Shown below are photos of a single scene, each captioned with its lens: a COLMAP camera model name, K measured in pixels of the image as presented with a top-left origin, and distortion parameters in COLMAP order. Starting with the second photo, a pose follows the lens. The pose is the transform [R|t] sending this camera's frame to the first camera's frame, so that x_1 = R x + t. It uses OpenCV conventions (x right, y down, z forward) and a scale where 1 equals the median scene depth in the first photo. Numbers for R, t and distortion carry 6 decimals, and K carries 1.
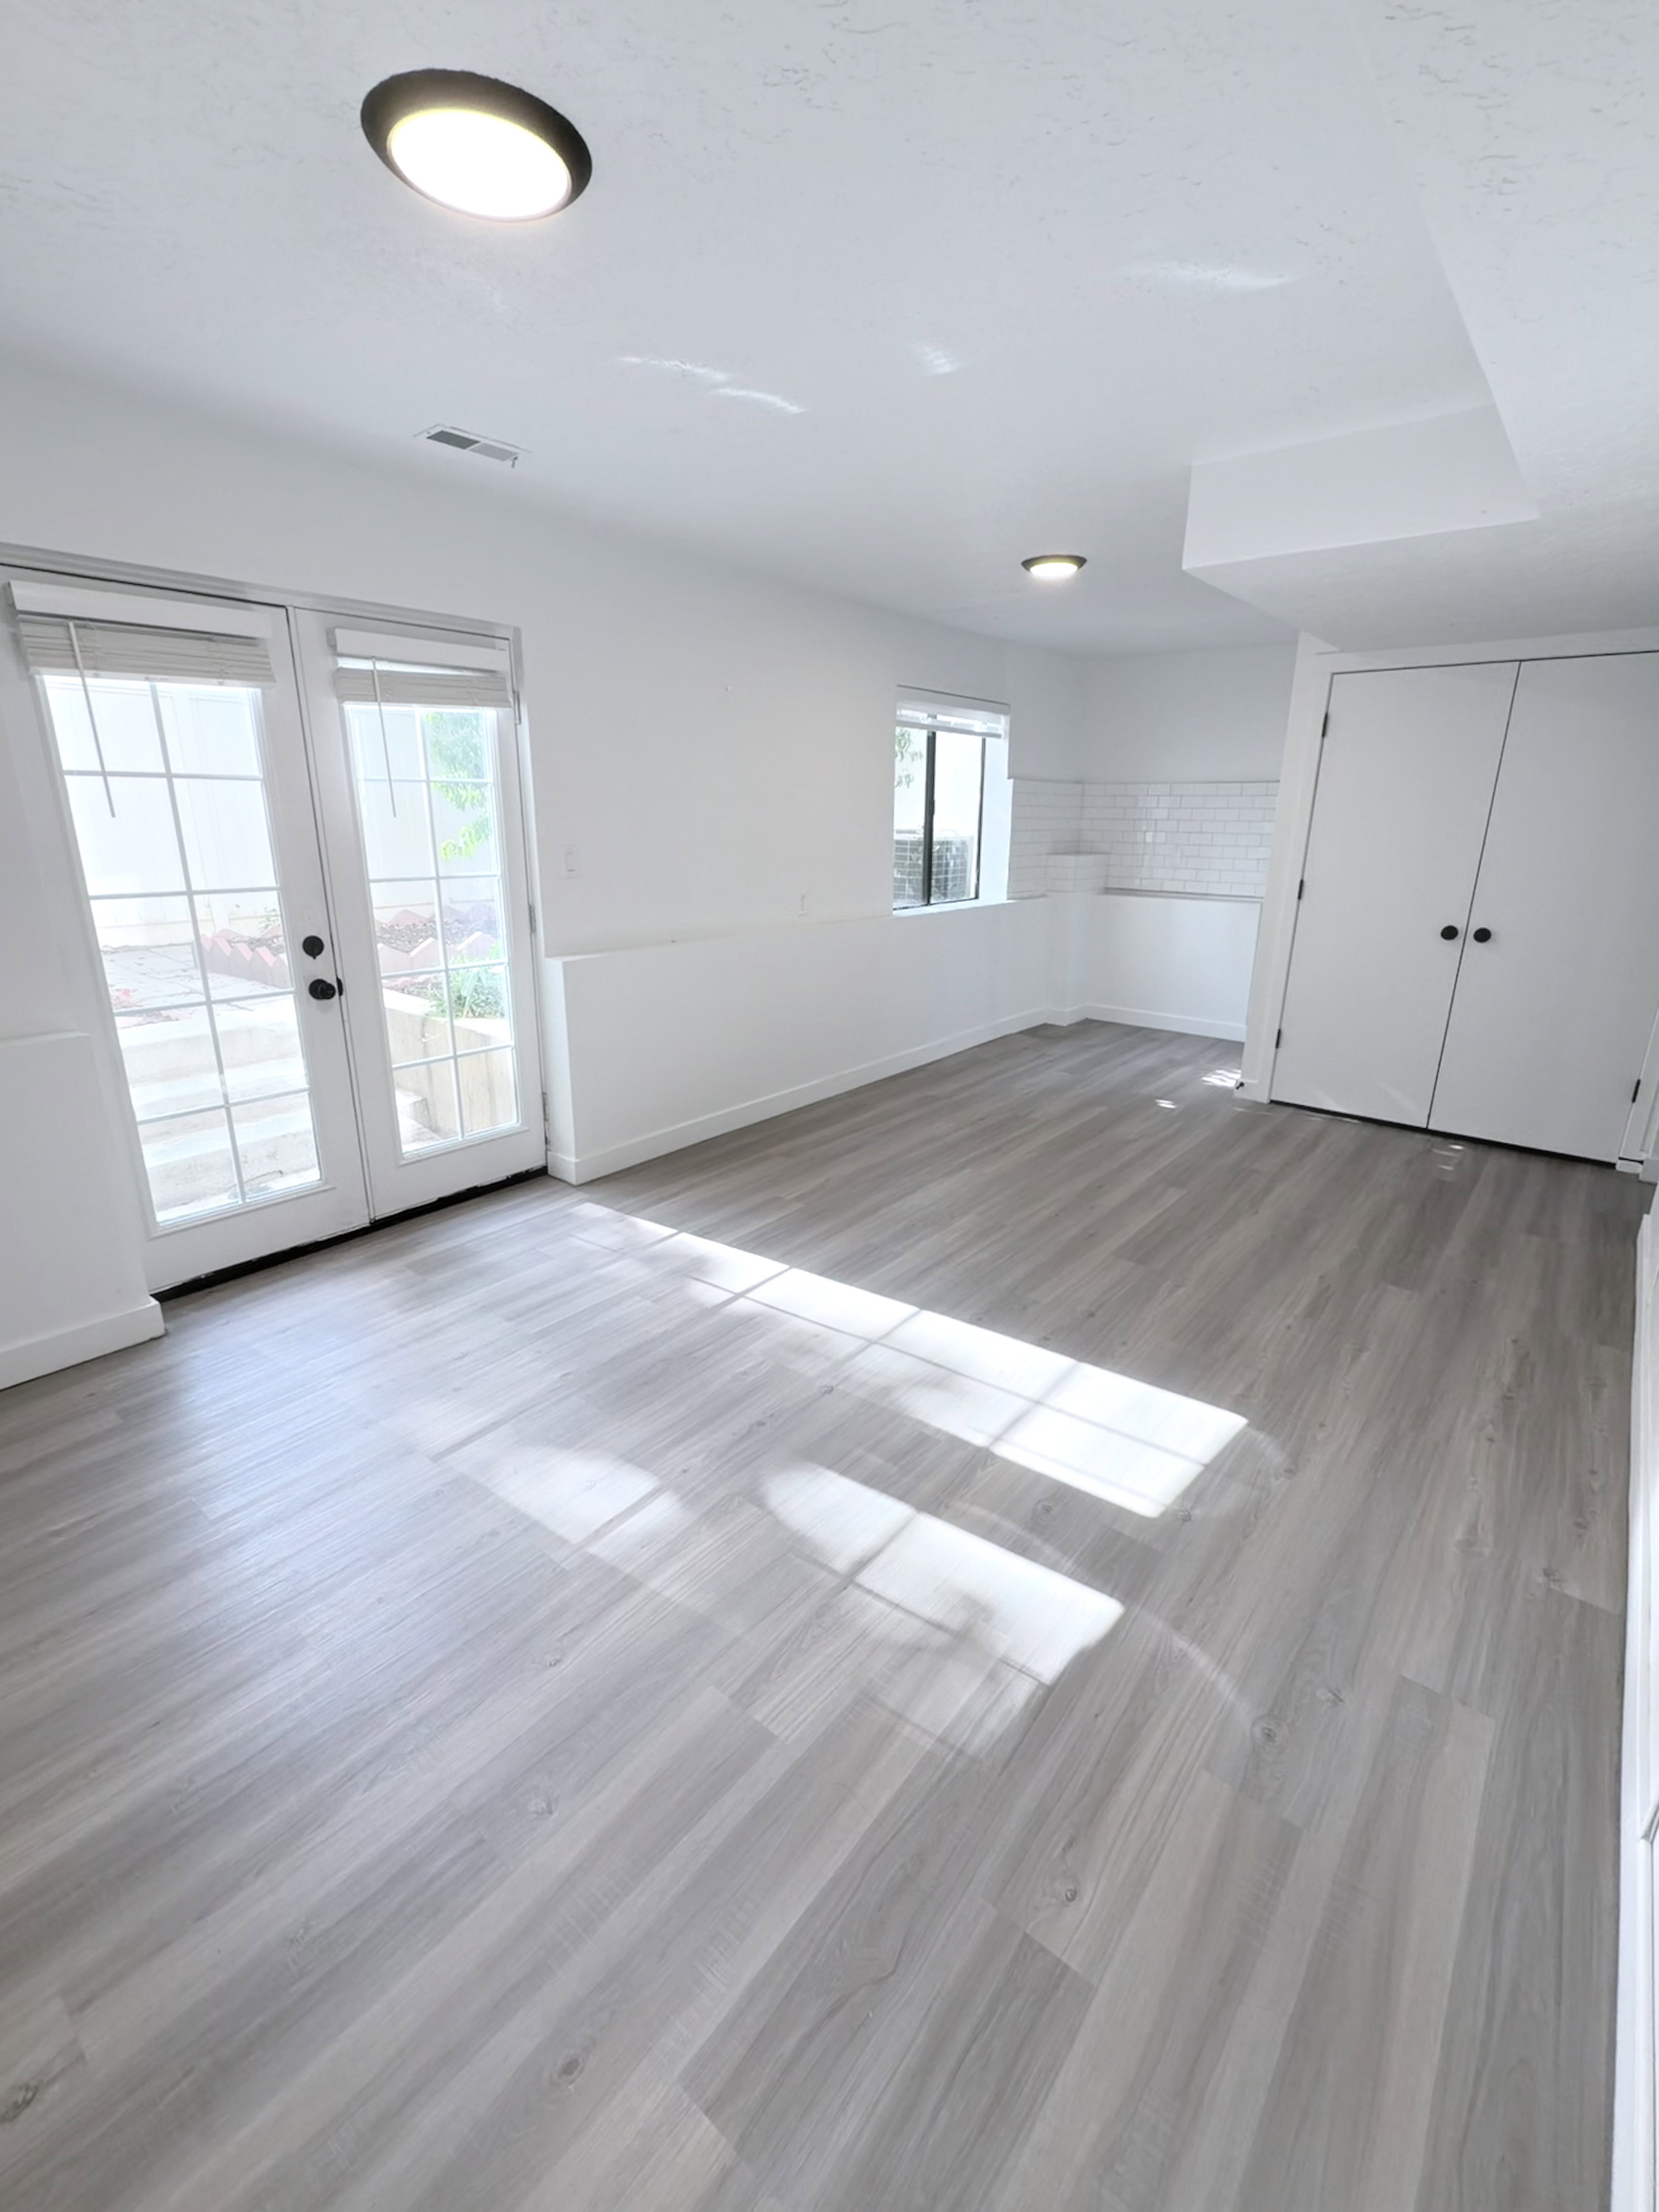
lens RADIAL K [[964.4, 0, 810.6], [0, 964.4, 1097.8], [0, 0, 1]] dist [0.009195, 0.000193]
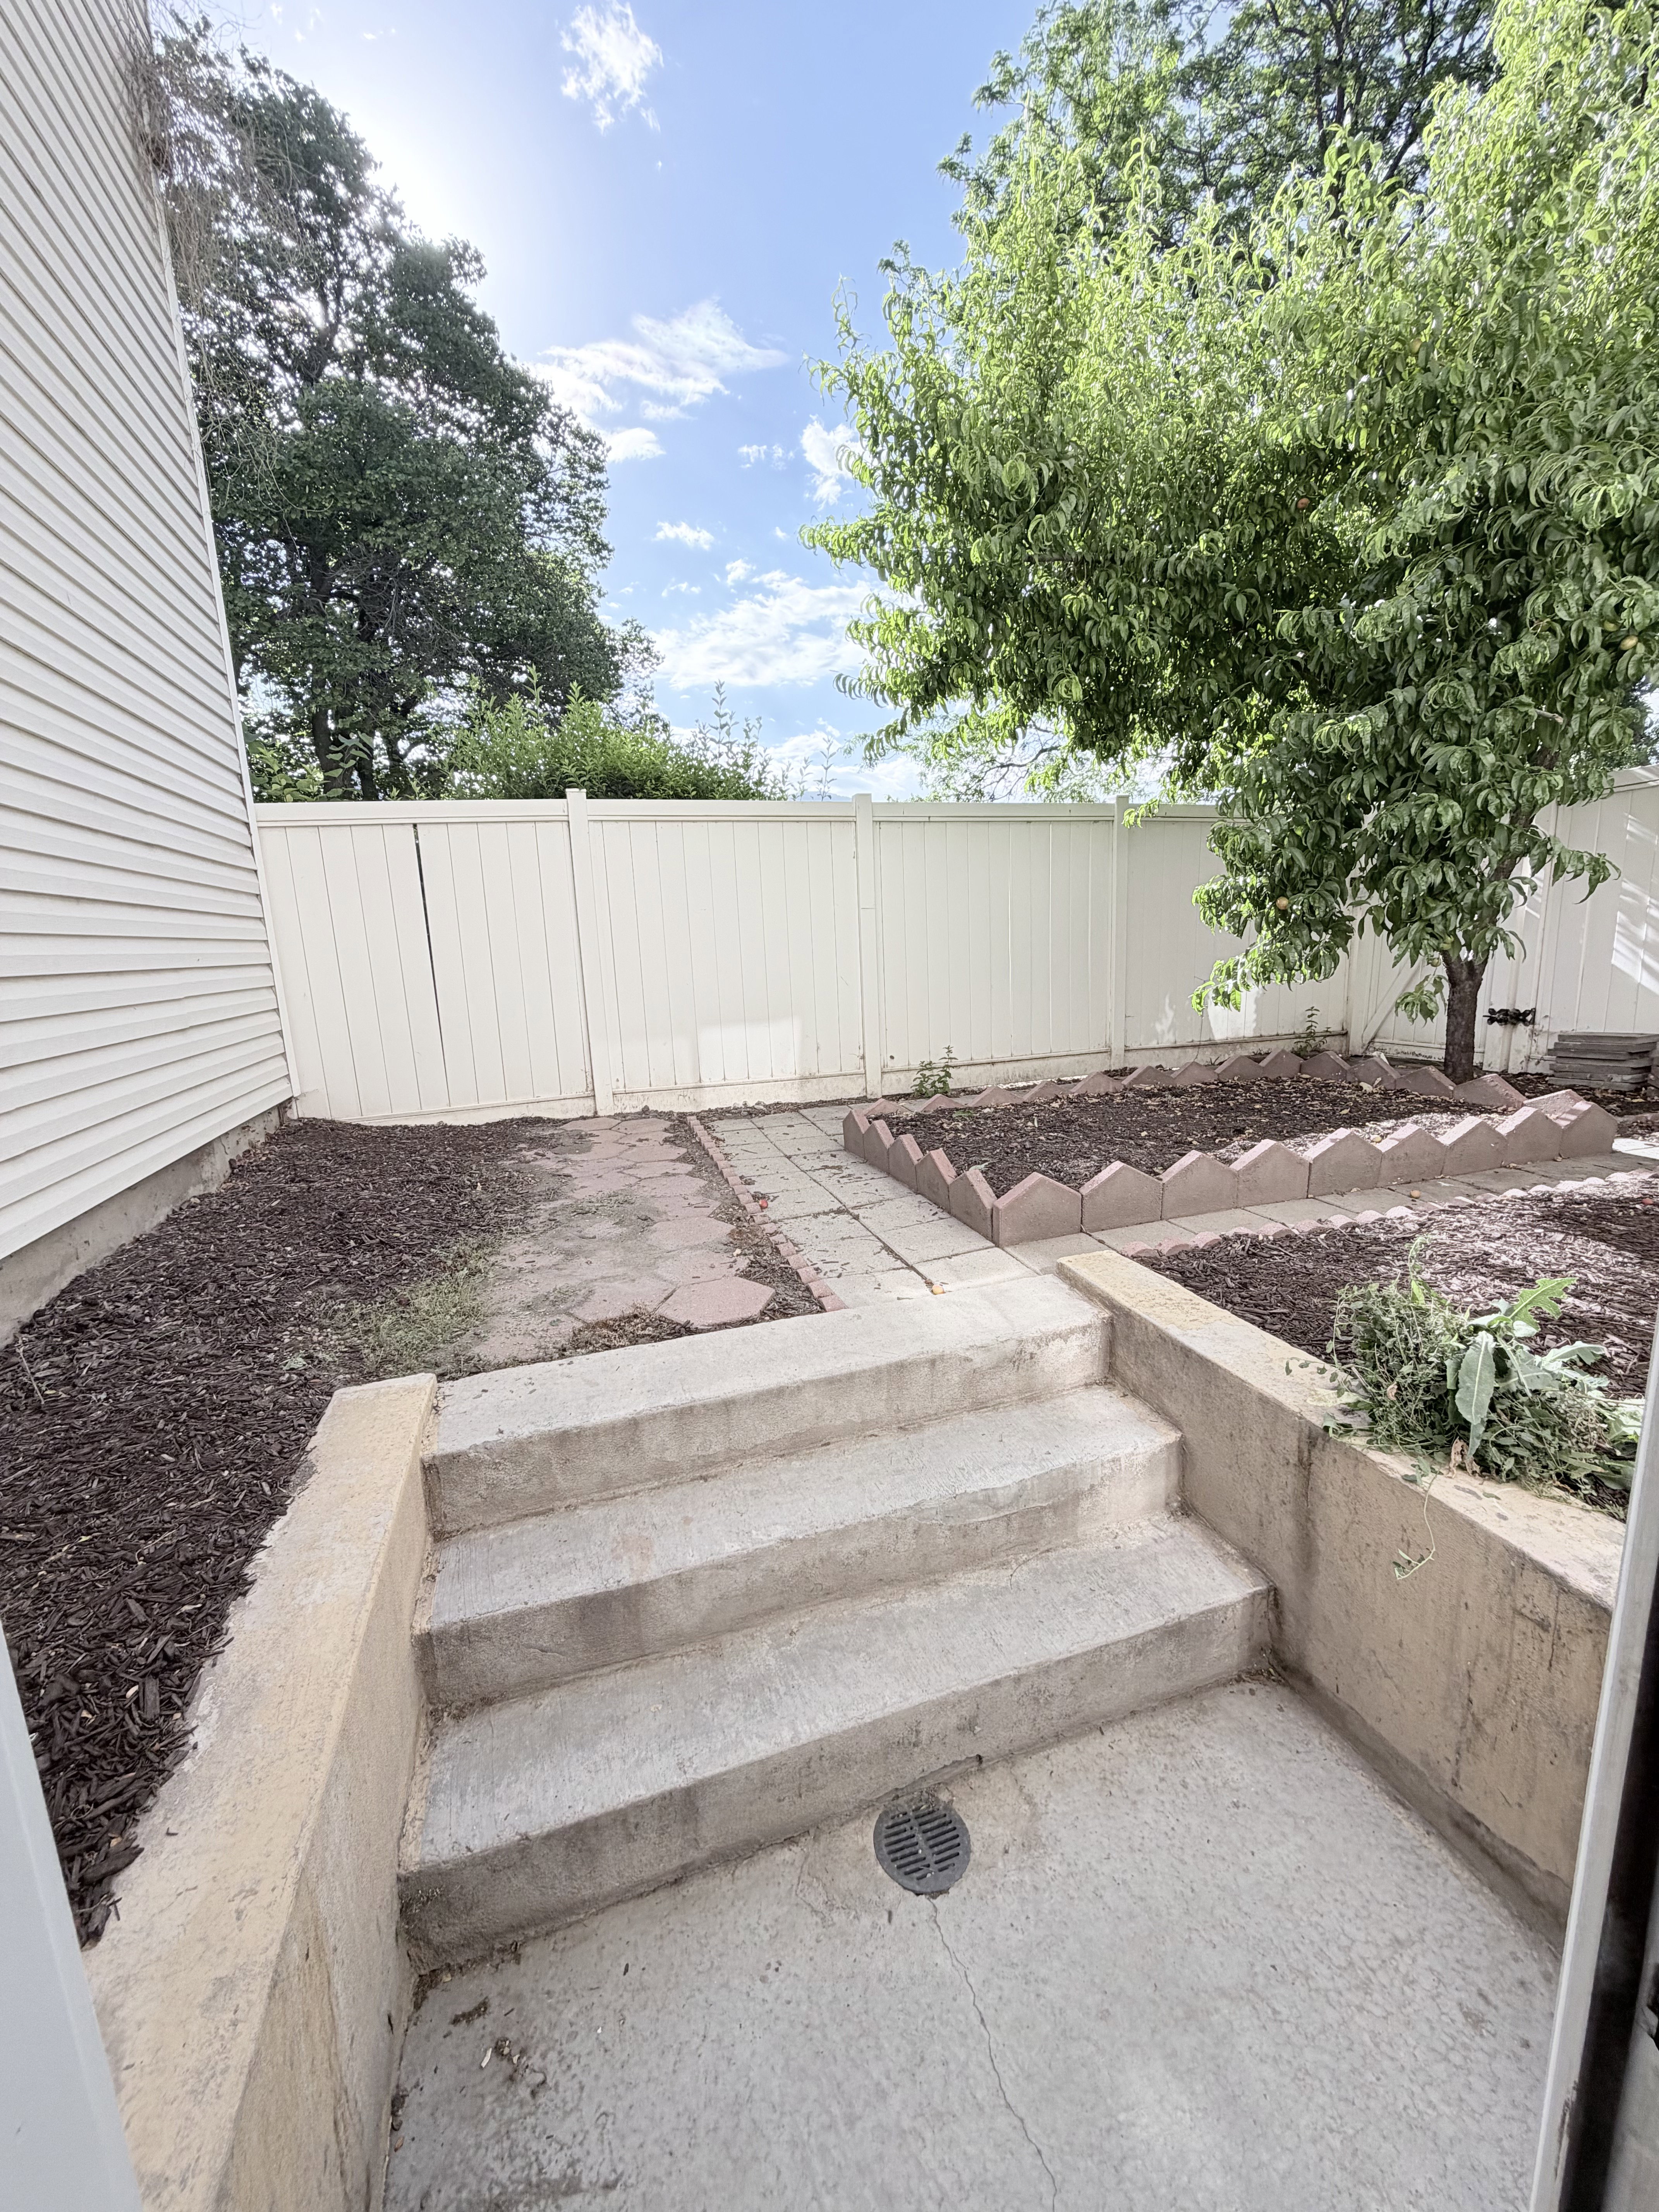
lens RADIAL K [[879.8, 0, 831.1], [0, 879.8, 1094.5], [0, 0, 1]] dist [0.001397, 0.000180]
pose [[0.847302, 0.059984, -0.527714, -0.388580], [-0.116026, 0.990508, -0.073703, -0.174111], [0.518284, 0.123677, 0.846219, 0.555993]]
